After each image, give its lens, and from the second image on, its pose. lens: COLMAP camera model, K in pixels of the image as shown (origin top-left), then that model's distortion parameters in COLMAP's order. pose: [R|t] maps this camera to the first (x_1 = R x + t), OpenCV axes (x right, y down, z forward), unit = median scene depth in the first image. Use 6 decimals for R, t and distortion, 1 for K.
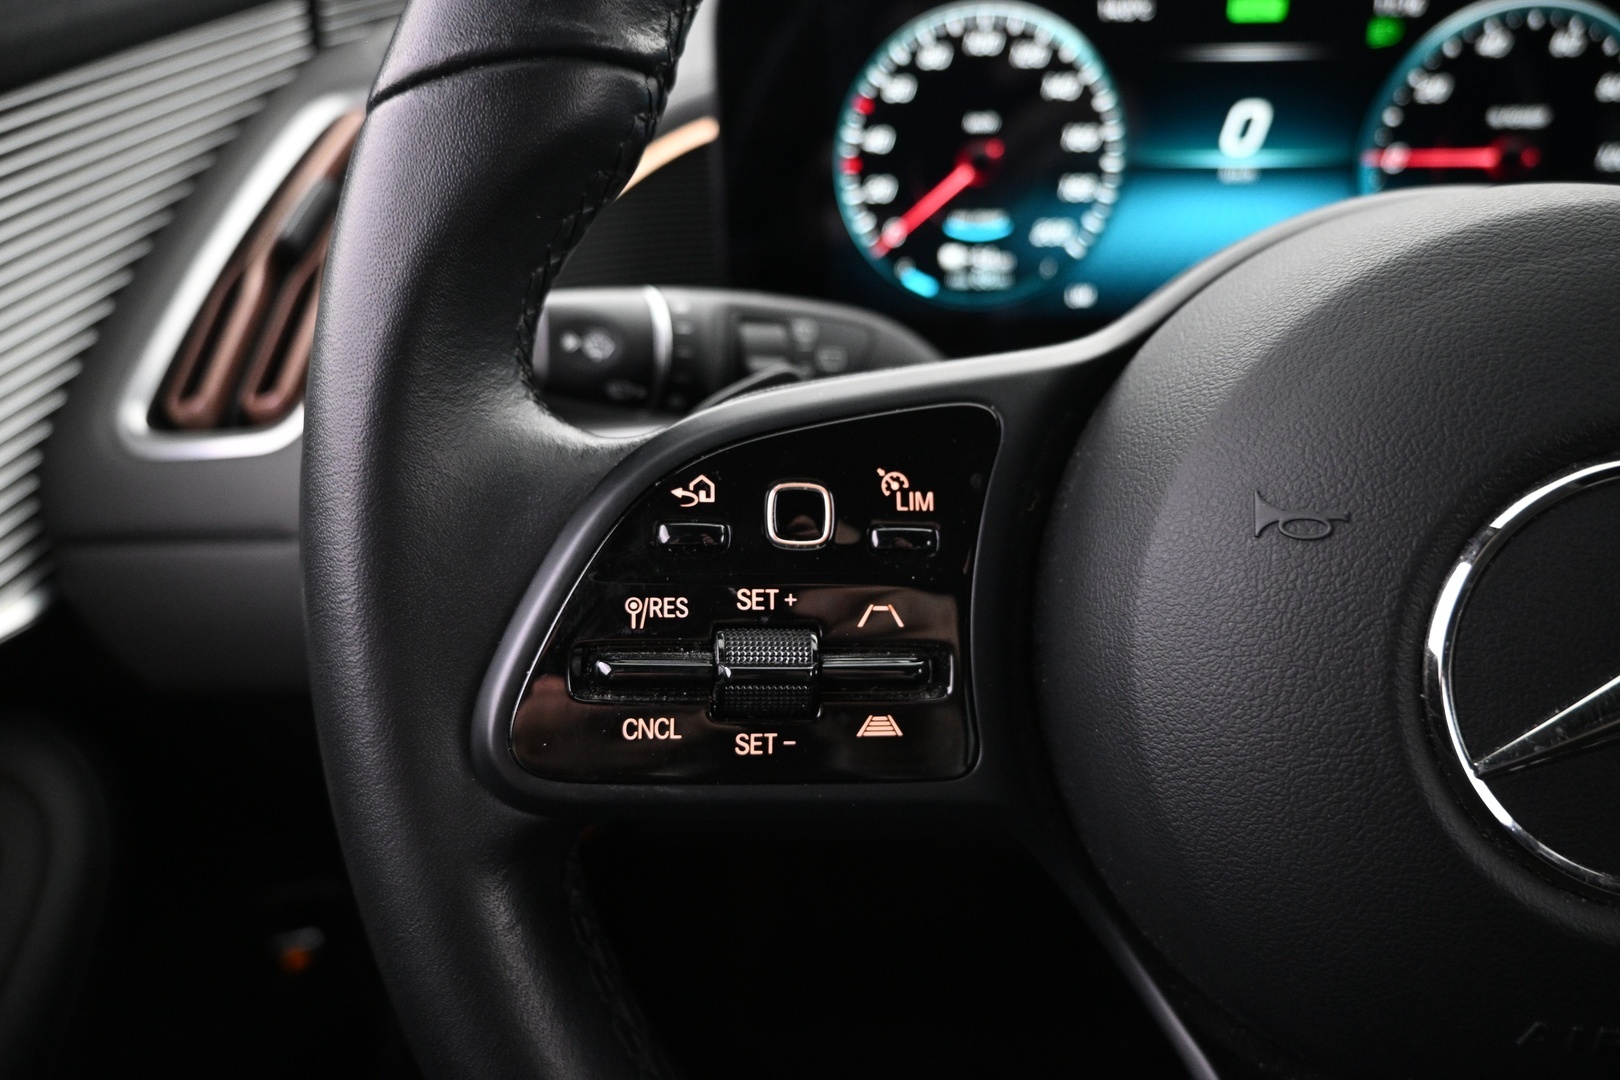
lens RADIAL K [[1134.8, 0, 807.1], [0, 1134.8, 538.3], [0, 0, 1]] dist [-0.008100, 0.004014]
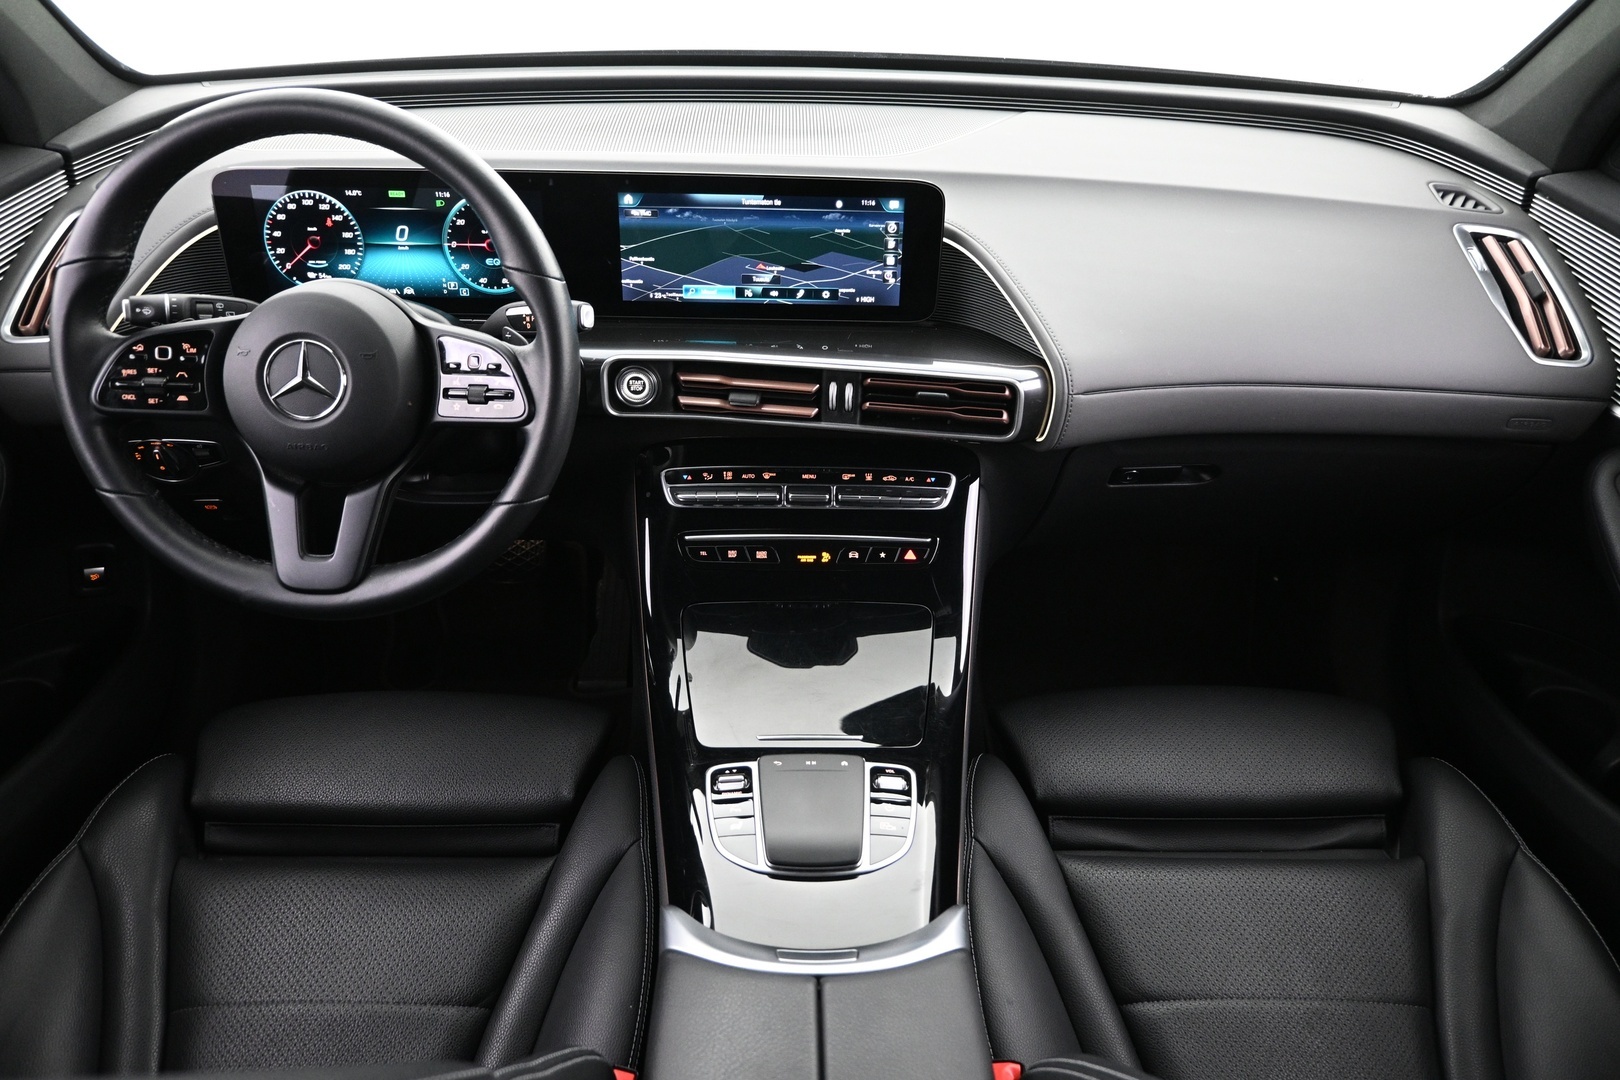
lens RADIAL K [[1134.8, 0, 824.5], [0, 1134.8, 541.7], [0, 0, 1]] dist [-0.008100, 0.004014]
pose [[0.994862, -0.012064, 0.100514, 1.192252], [0.004149, 0.996898, 0.078589, 0.213950], [-0.101151, -0.077769, 0.991827, -2.125186]]
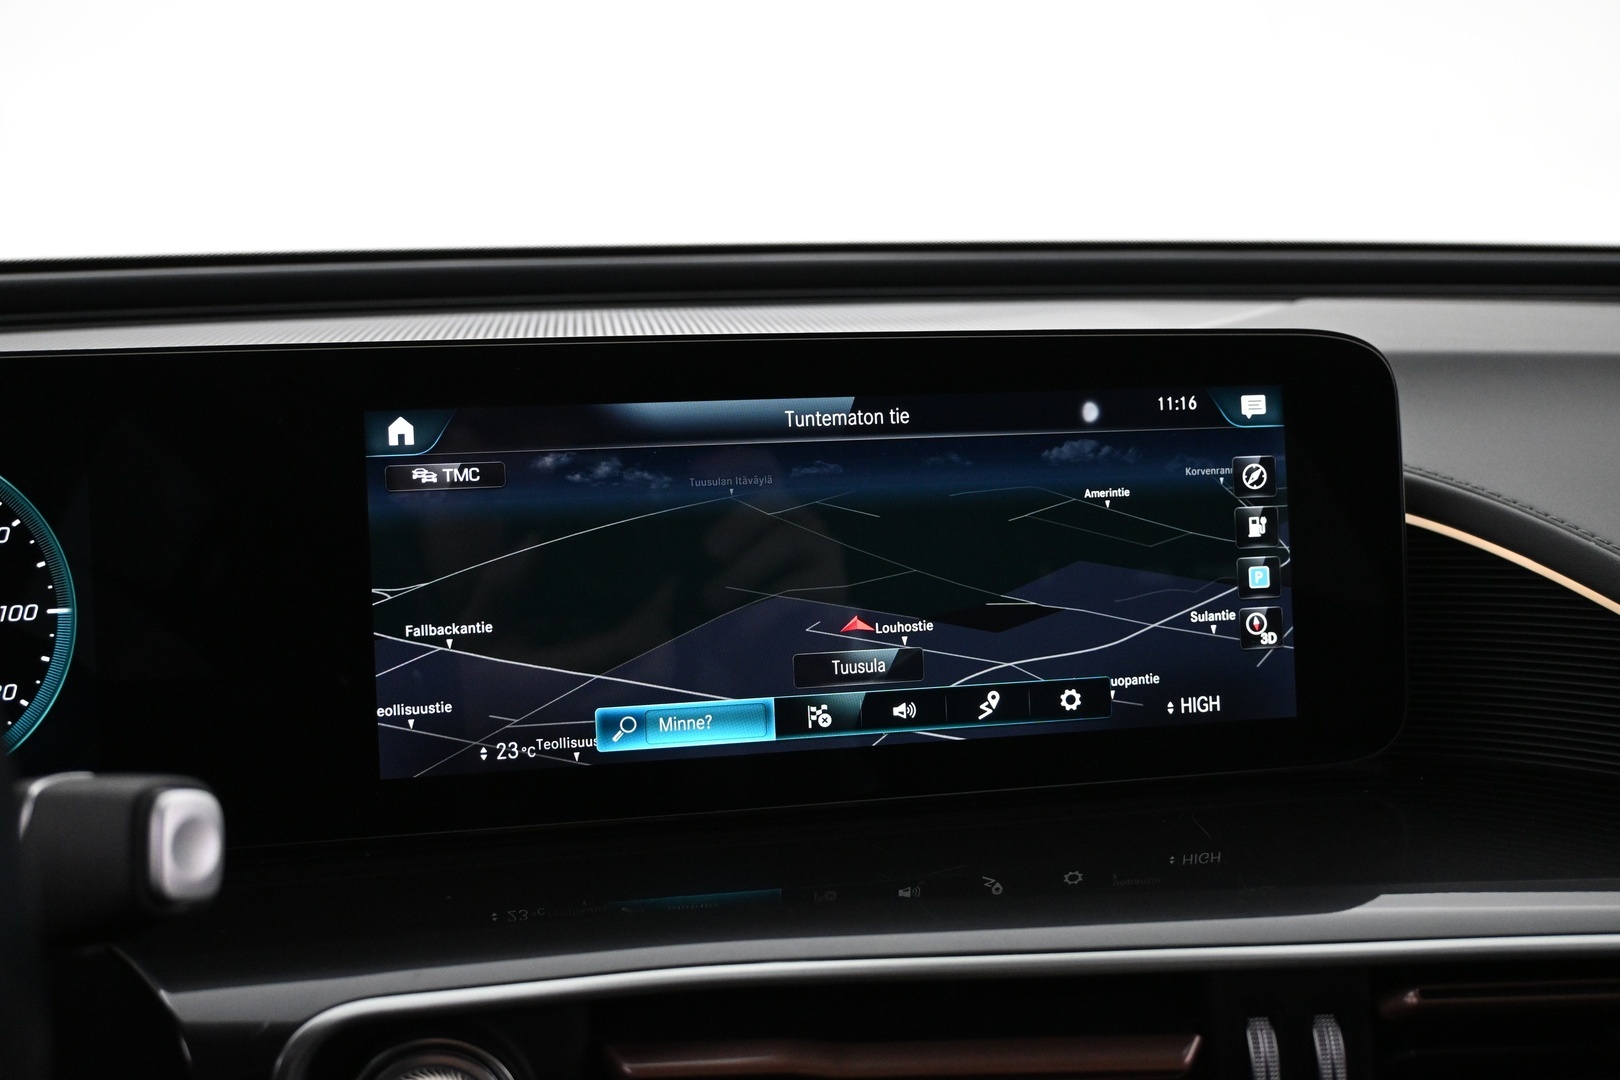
lens RADIAL K [[1335.3, 0, 808.9], [0, 1335.3, 550.3], [0, 0, 1]] dist [0.009433, -0.020141]
pose [[0.972393, -0.039190, 0.230036, 1.055618], [0.110627, 0.945397, -0.306571, -0.014873], [-0.205461, 0.323556, 0.923633, -0.039807]]
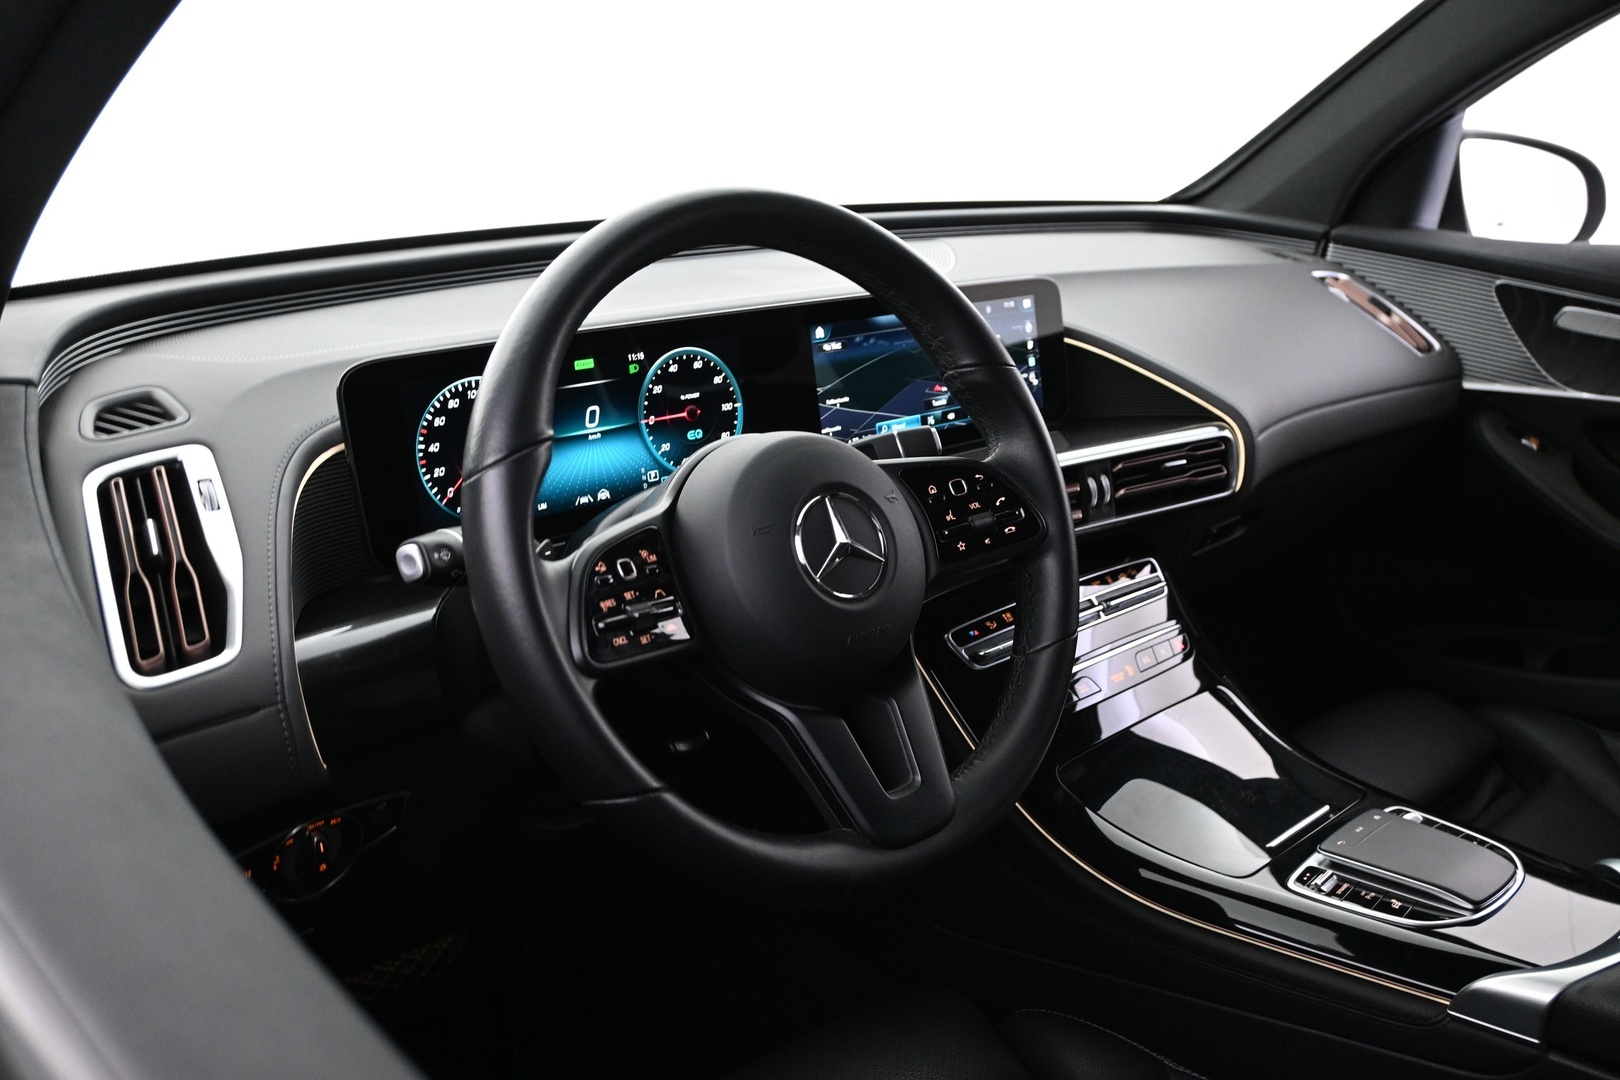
lens RADIAL K [[1335.3, 0, 795.0], [0, 1335.3, 550.2], [0, 0, 1]] dist [0.009433, -0.020141]
pose [[0.699716, -0.203027, 0.684966, -1.134845], [0.336882, 0.939249, -0.065740, 0.170044], [-0.630007, 0.276752, 0.725603, -1.006639]]
